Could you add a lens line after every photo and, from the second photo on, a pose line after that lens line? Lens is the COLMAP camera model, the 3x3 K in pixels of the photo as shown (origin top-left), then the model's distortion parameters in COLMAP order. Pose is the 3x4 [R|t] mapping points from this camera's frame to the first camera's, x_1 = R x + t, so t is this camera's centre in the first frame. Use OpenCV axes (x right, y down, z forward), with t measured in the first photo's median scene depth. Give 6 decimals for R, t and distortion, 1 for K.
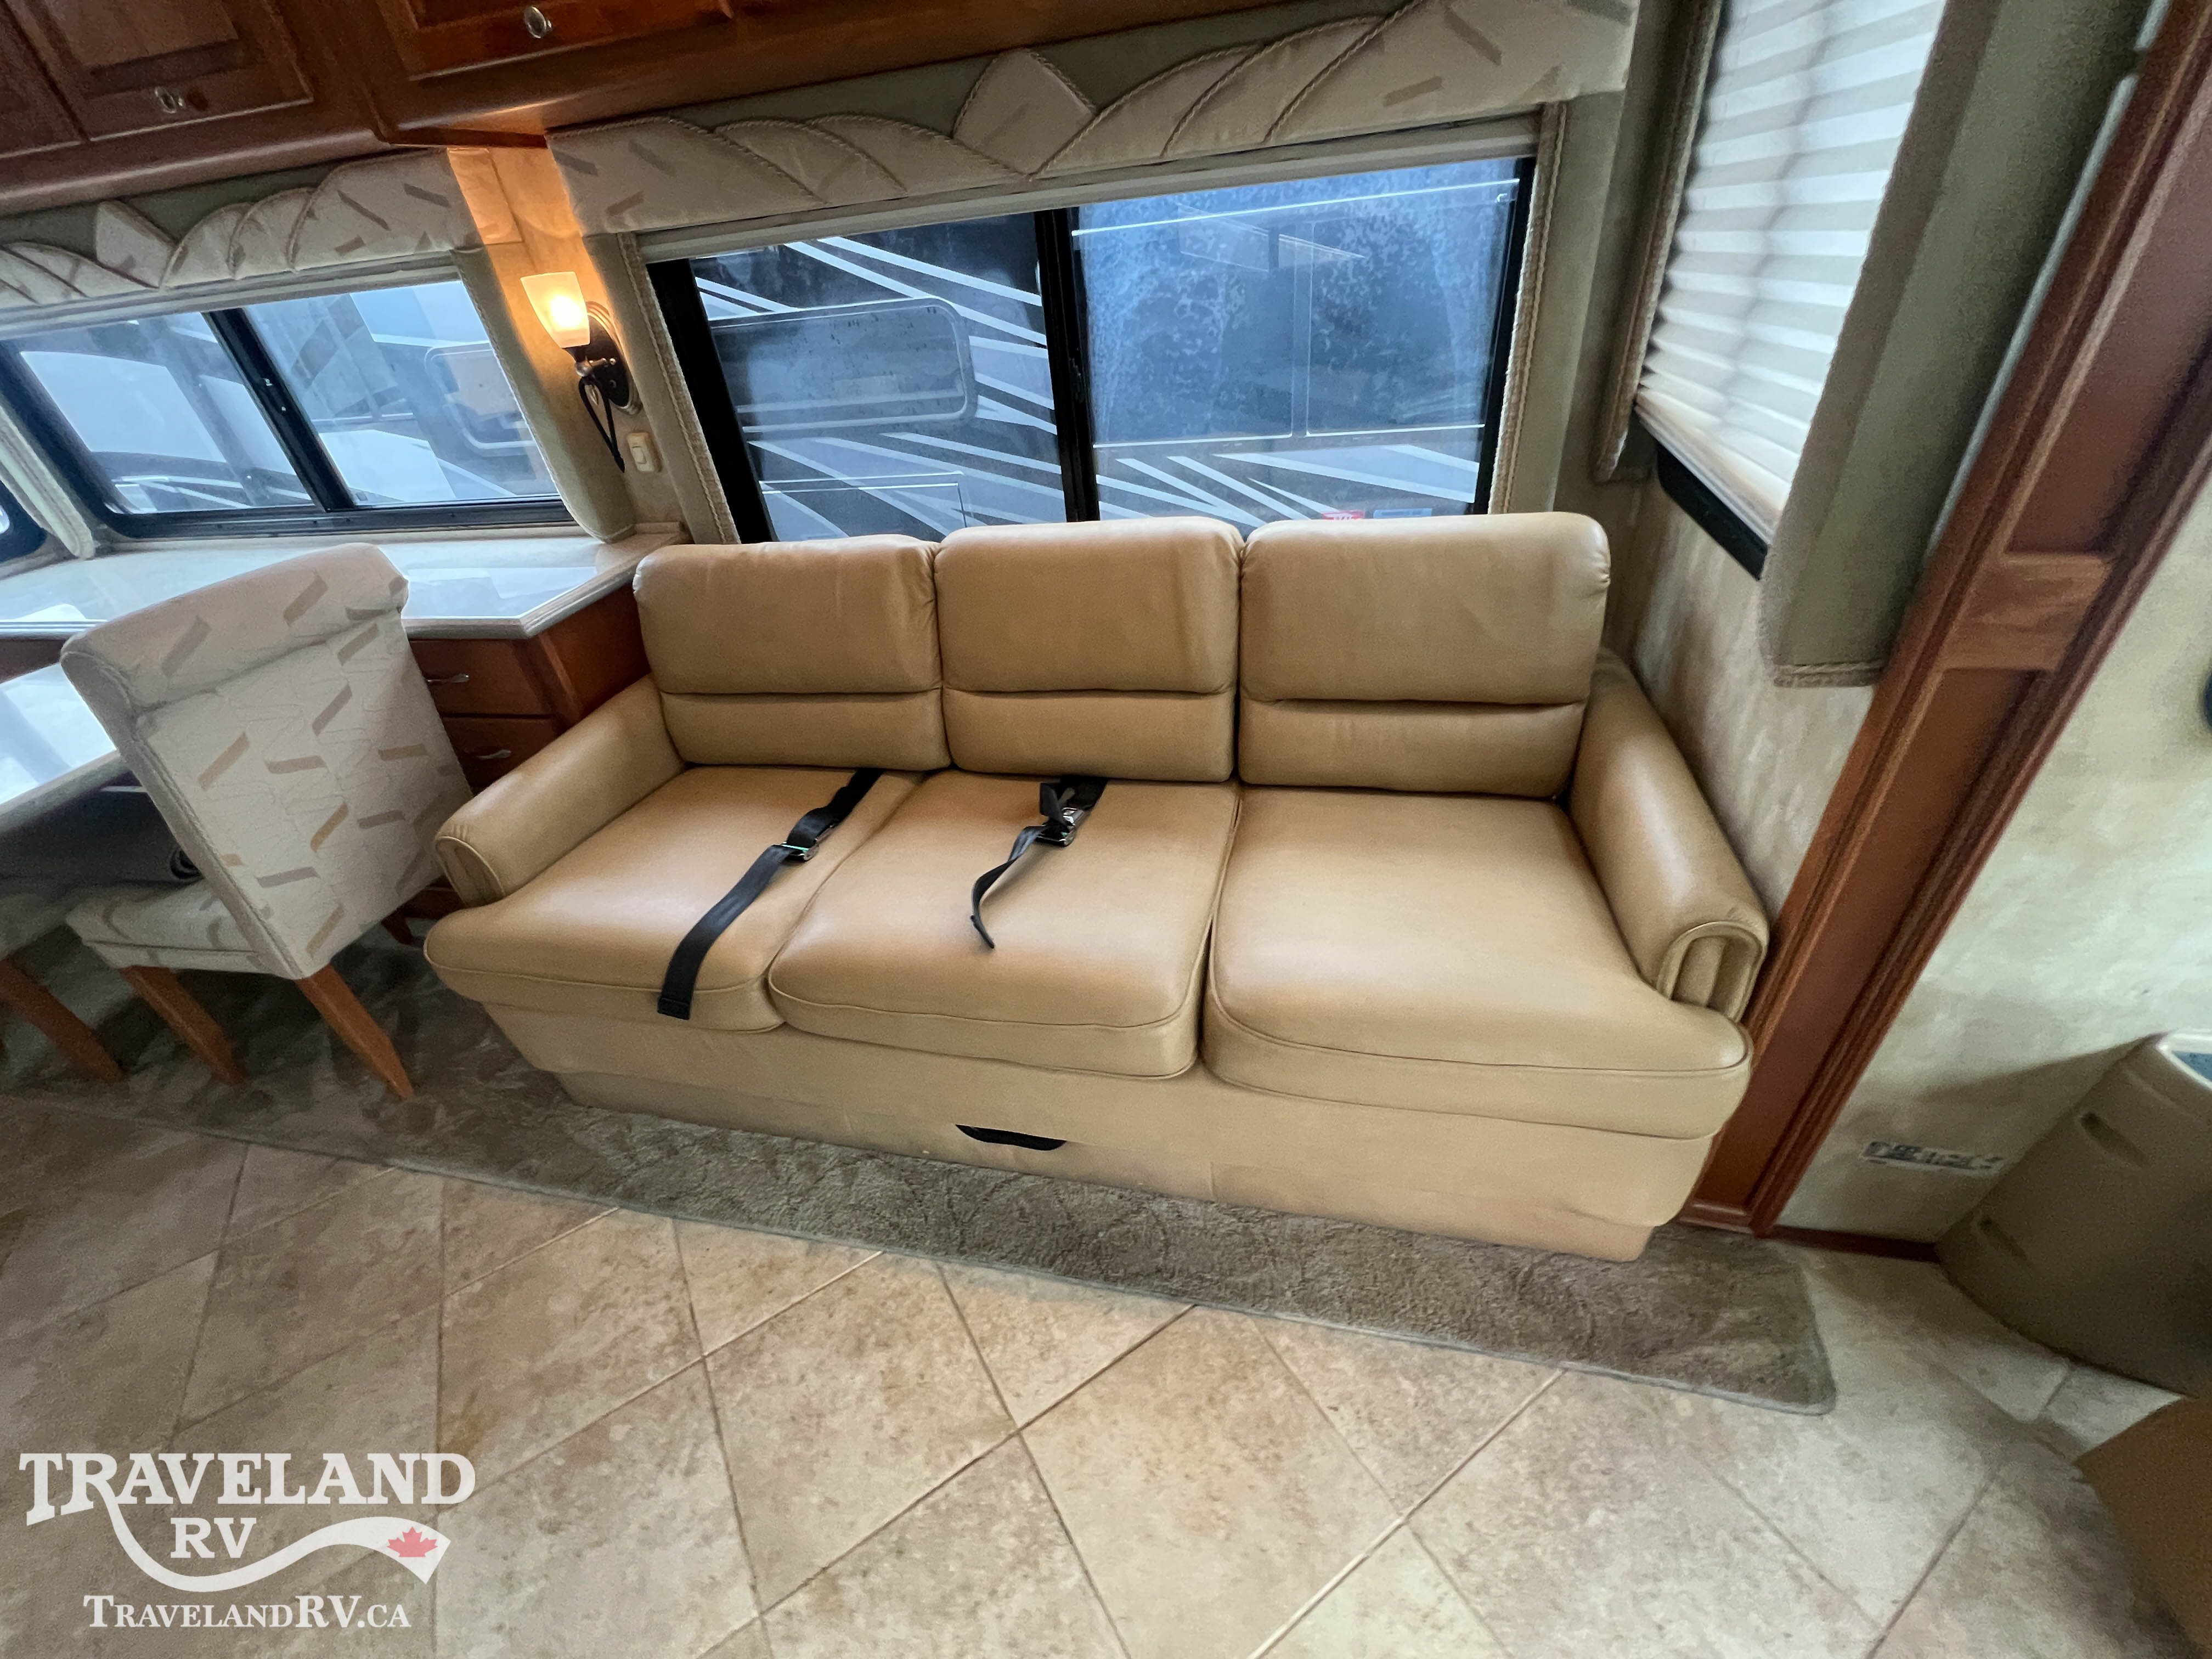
lens RADIAL K [[889.2, 0, 1106.0], [0, 889.2, 829.5], [0, 0, 1]] dist [-0.000407, -0.000114]
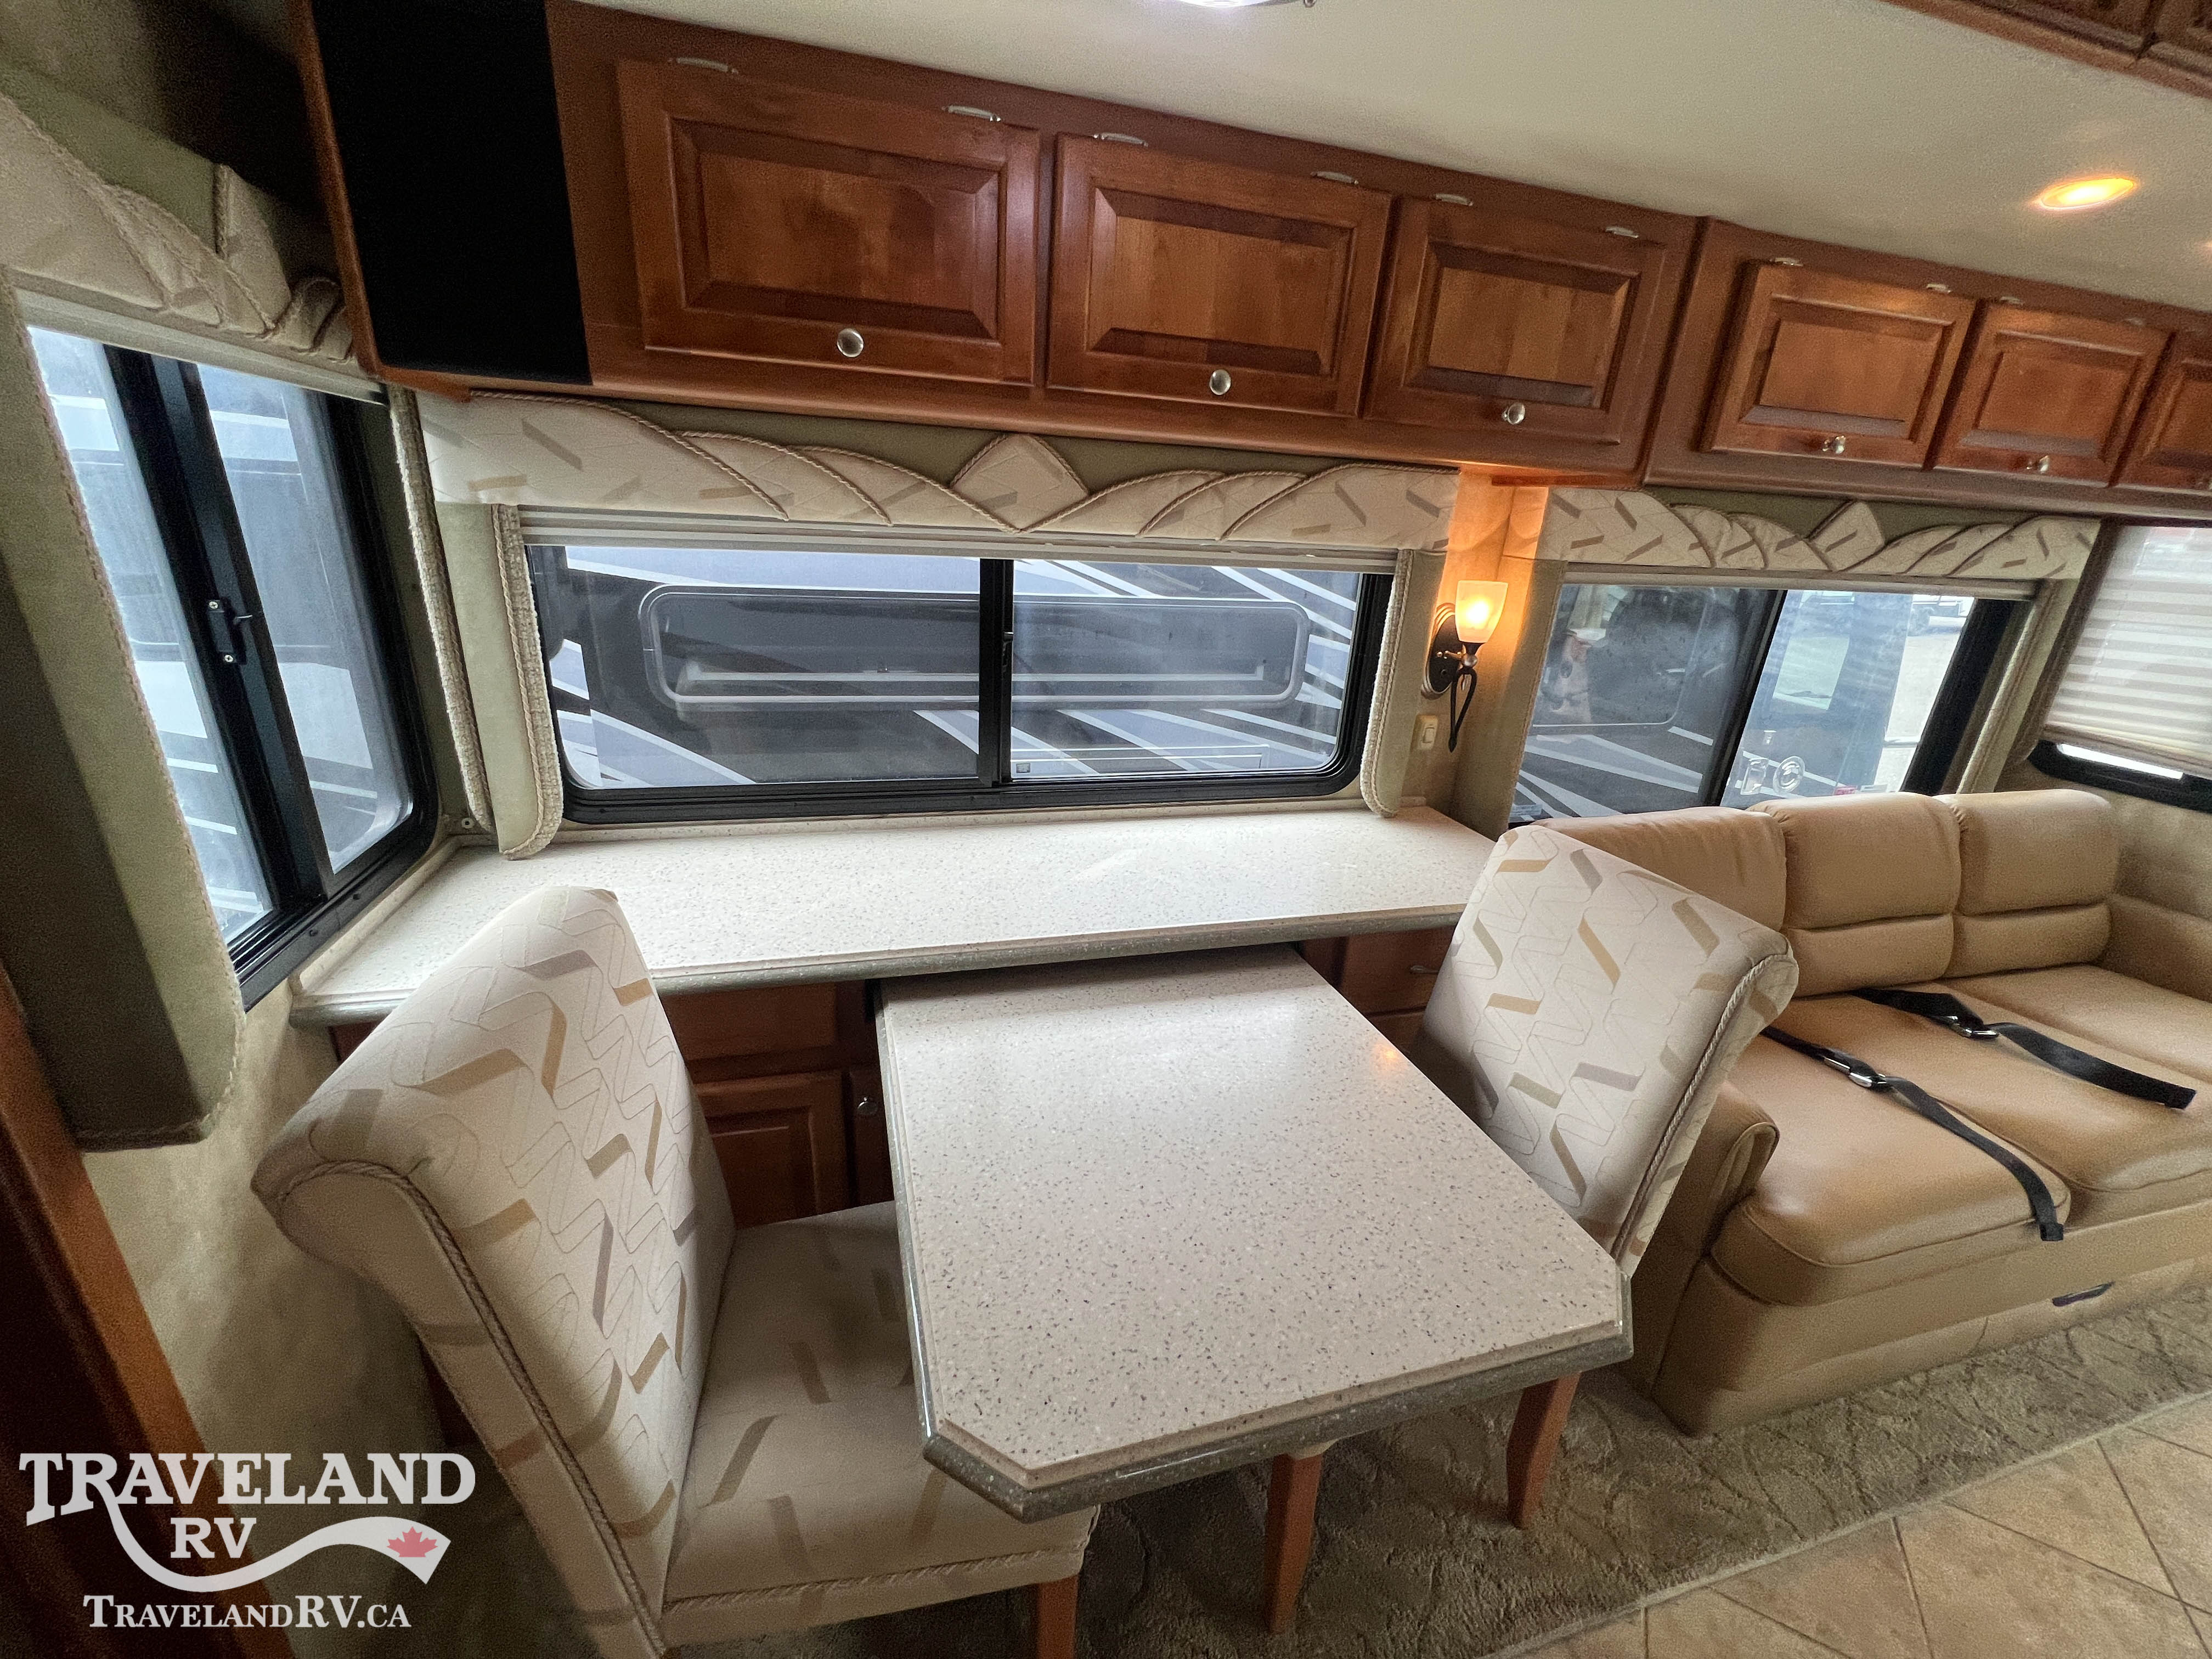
lens RADIAL K [[888.0, 0, 1106.2], [0, 888.0, 827.8], [0, 0, 1]] dist [-0.003489, 0.000385]
pose [[0.866374, -0.028676, 0.498573, -1.563007], [0.163373, 0.959691, -0.228697, -0.164363], [-0.471918, 0.279590, 0.836136, 0.397710]]
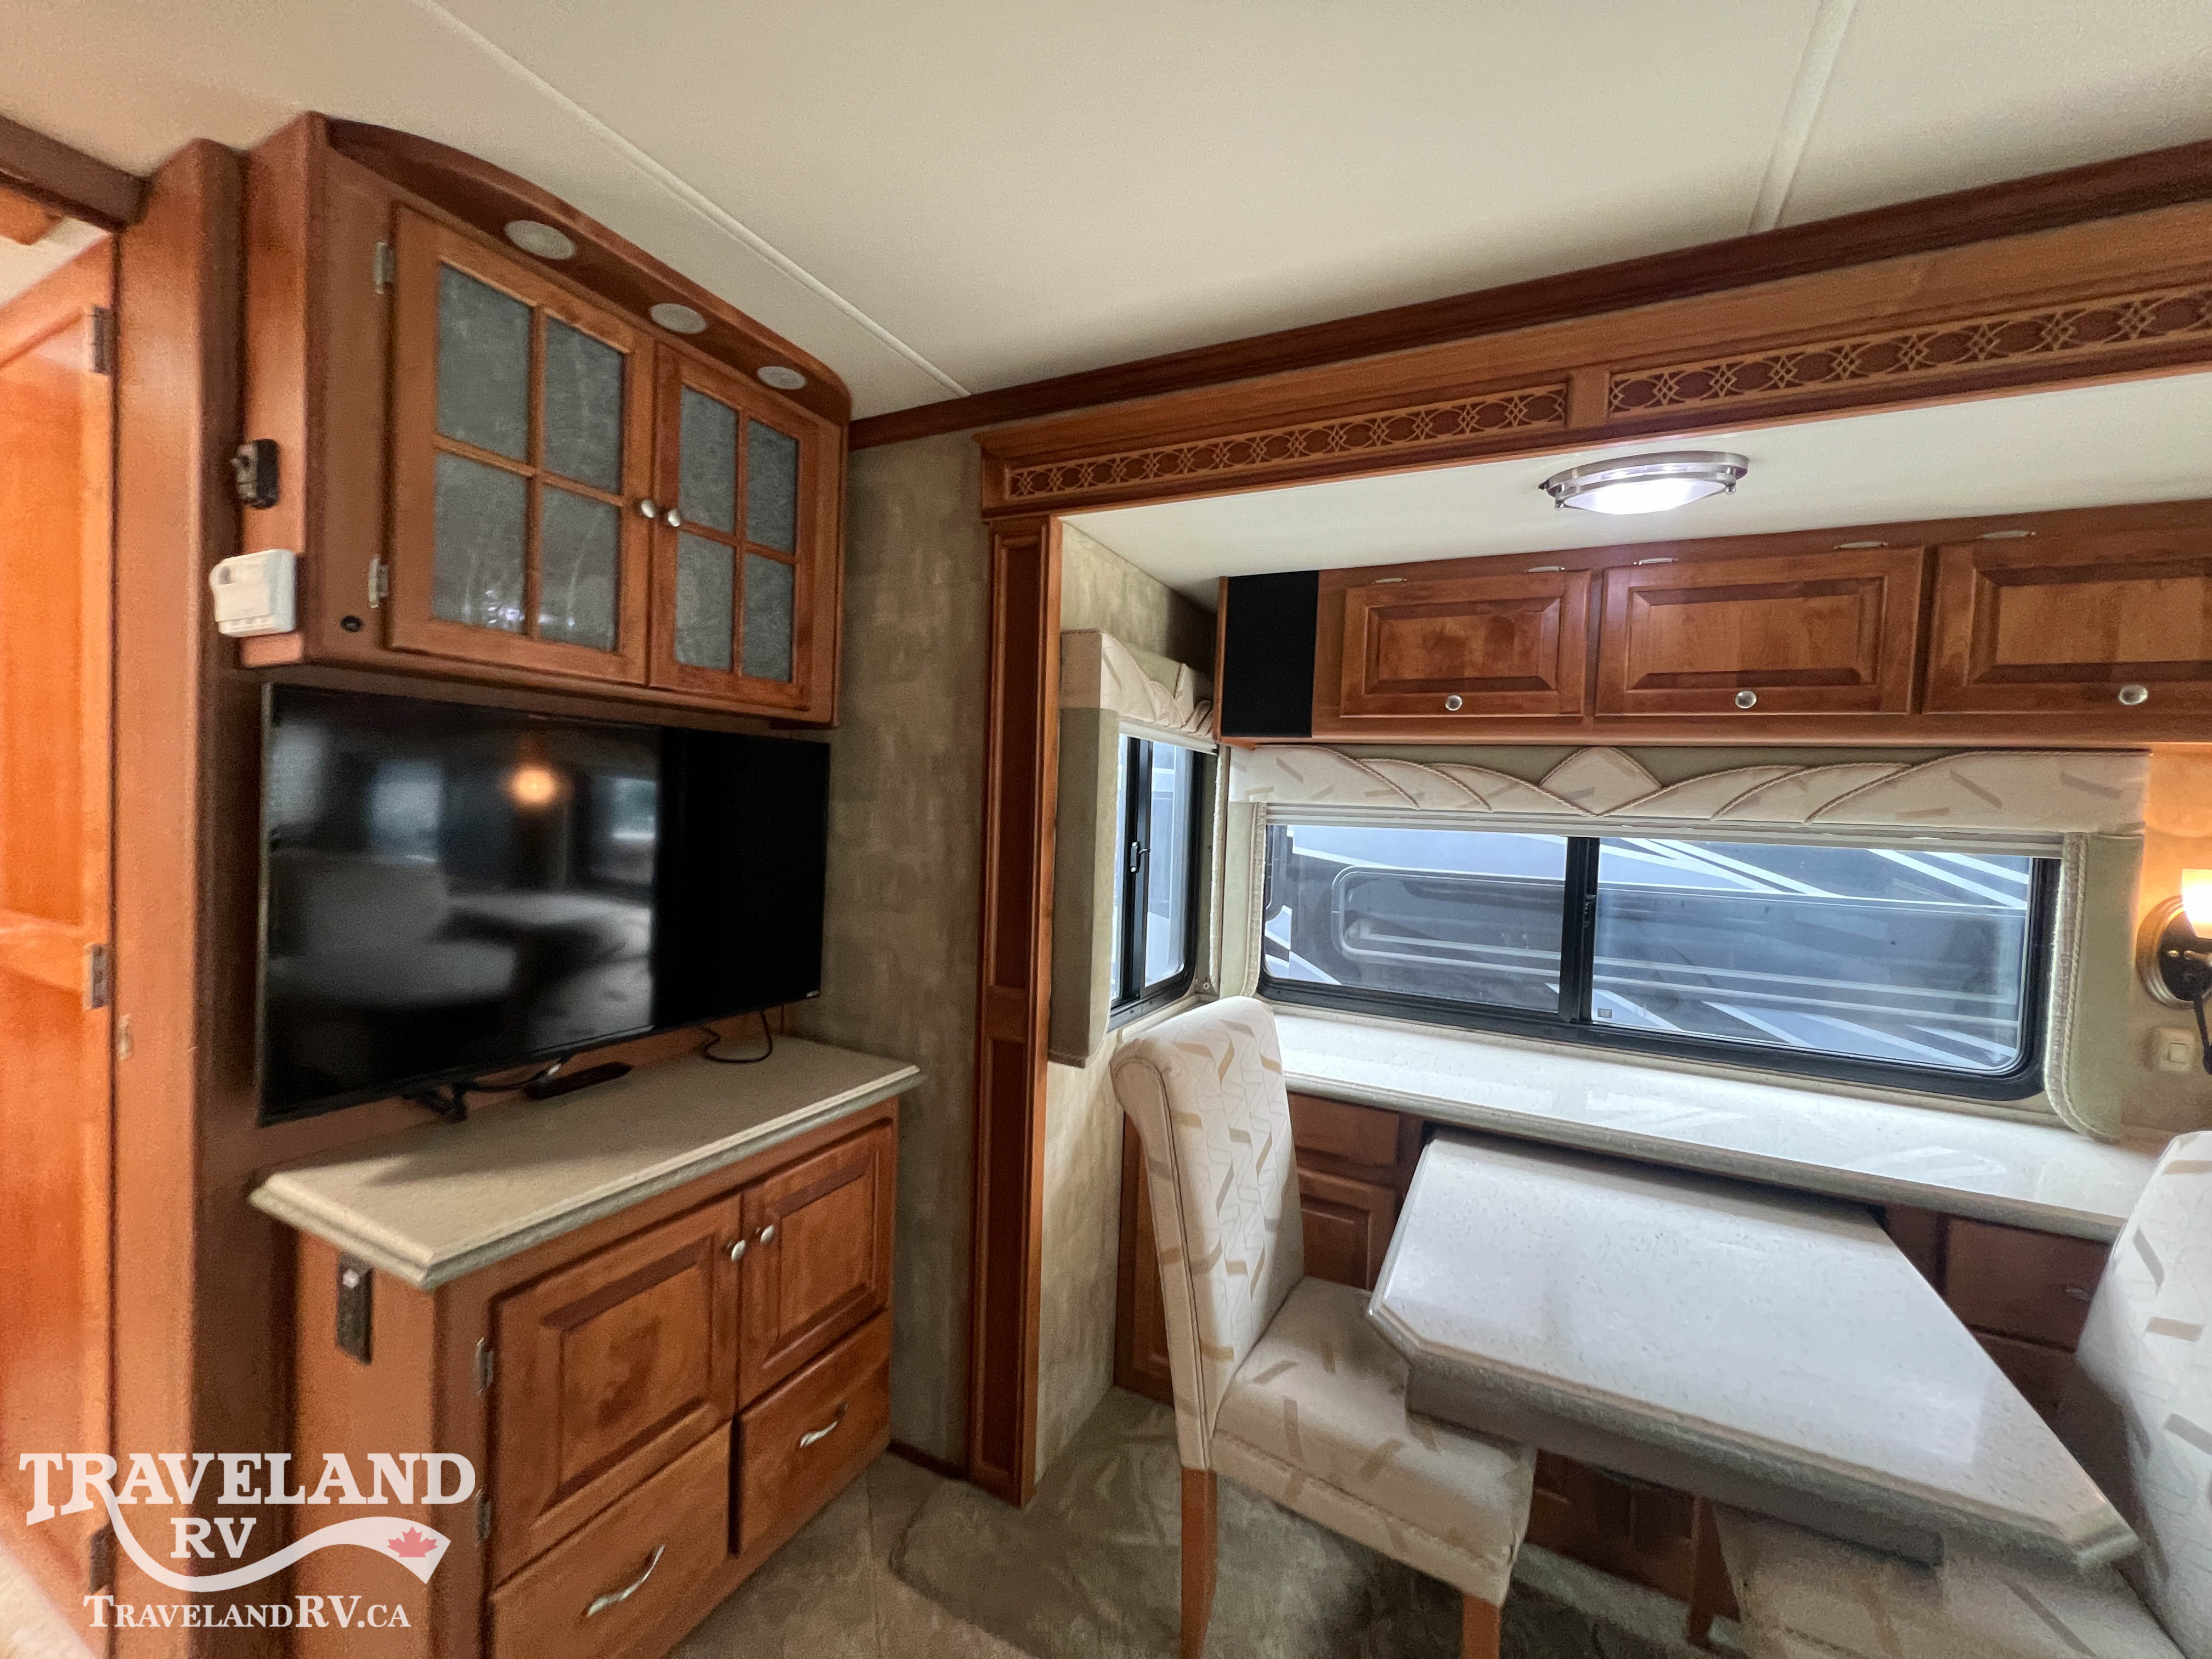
lens RADIAL K [[876.8, 0, 1100.9], [0, 876.8, 826.4], [0, 0, 1]] dist [-0.004709, 0.000378]
pose [[0.958949, 0.139117, -0.247109, -1.520340], [-0.250895, 0.822353, -0.510674, 0.091420], [0.132168, 0.551709, 0.823498, 0.078893]]
